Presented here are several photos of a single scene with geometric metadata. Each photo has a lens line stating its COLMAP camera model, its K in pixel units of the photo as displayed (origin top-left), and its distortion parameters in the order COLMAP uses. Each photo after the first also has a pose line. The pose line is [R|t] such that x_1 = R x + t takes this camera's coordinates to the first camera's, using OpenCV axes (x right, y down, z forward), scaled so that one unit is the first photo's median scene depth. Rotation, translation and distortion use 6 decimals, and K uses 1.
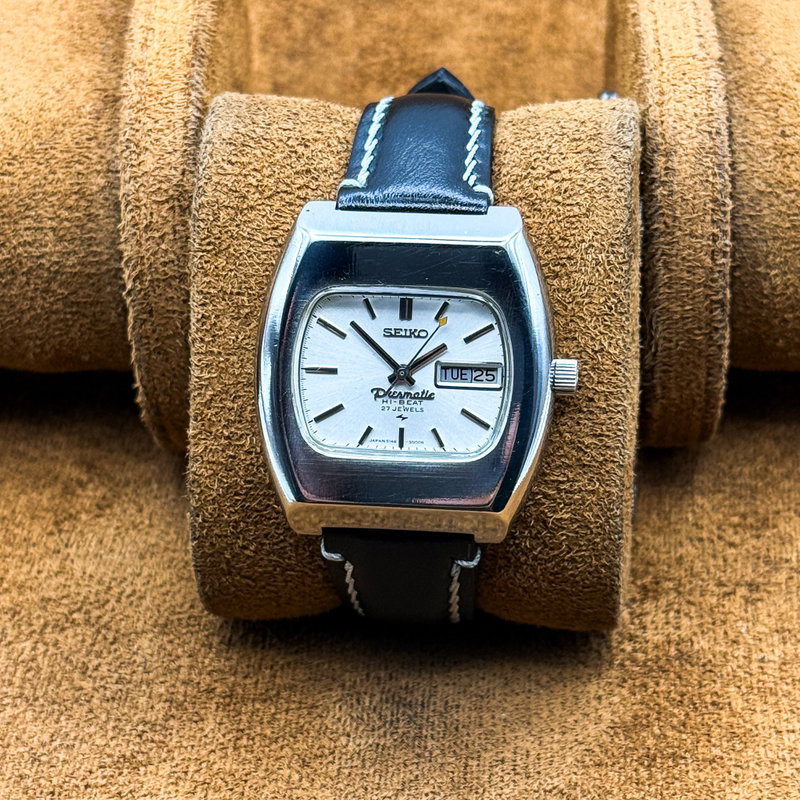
lens RADIAL K [[2332.3, 0, 400.0], [0, 2332.3, 400.0], [0, 0, 1]] dist [-0.009861, -0.475709]
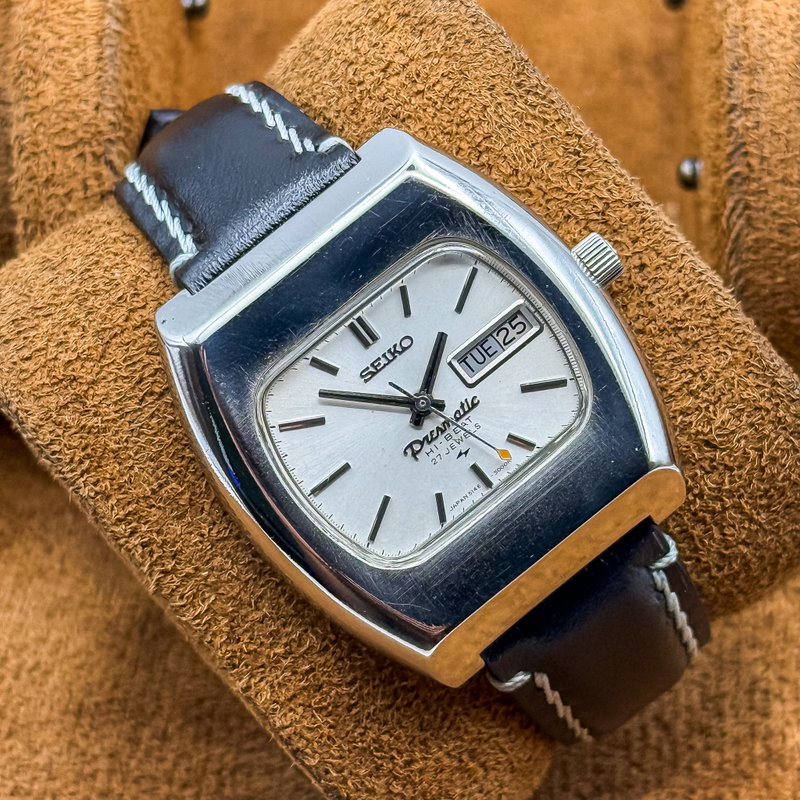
lens RADIAL K [[3014.8, 0, 400.0], [0, 3014.8, 400.0], [0, 0, 1]] dist [-0.173649, 2.900689]
pose [[0.747790, -0.648579, 0.141973, -0.126704], [0.661489, 0.746141, -0.075538, 0.049629], [-0.056939, 0.150400, 0.986984, 0.111334]]
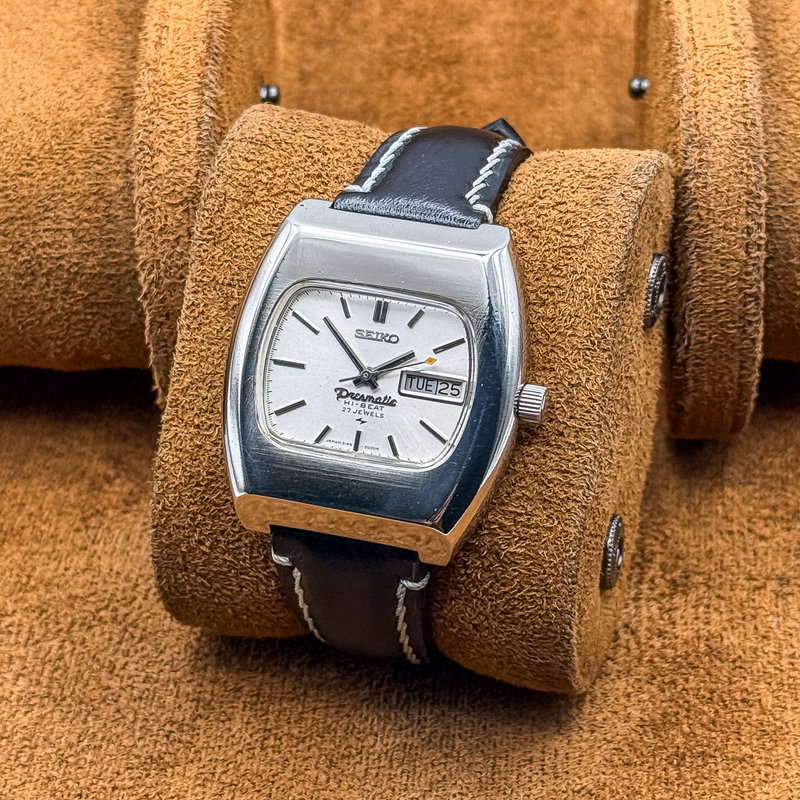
lens RADIAL K [[2332.3, 0, 400.0], [0, 2332.3, 400.0], [0, 0, 1]] dist [-0.009861, -0.475709]
pose [[0.978876, 0.131594, -0.156474, 0.164515], [-0.149270, 0.982976, -0.107129, 0.098727], [0.139712, 0.128223, 0.981855, 0.038352]]
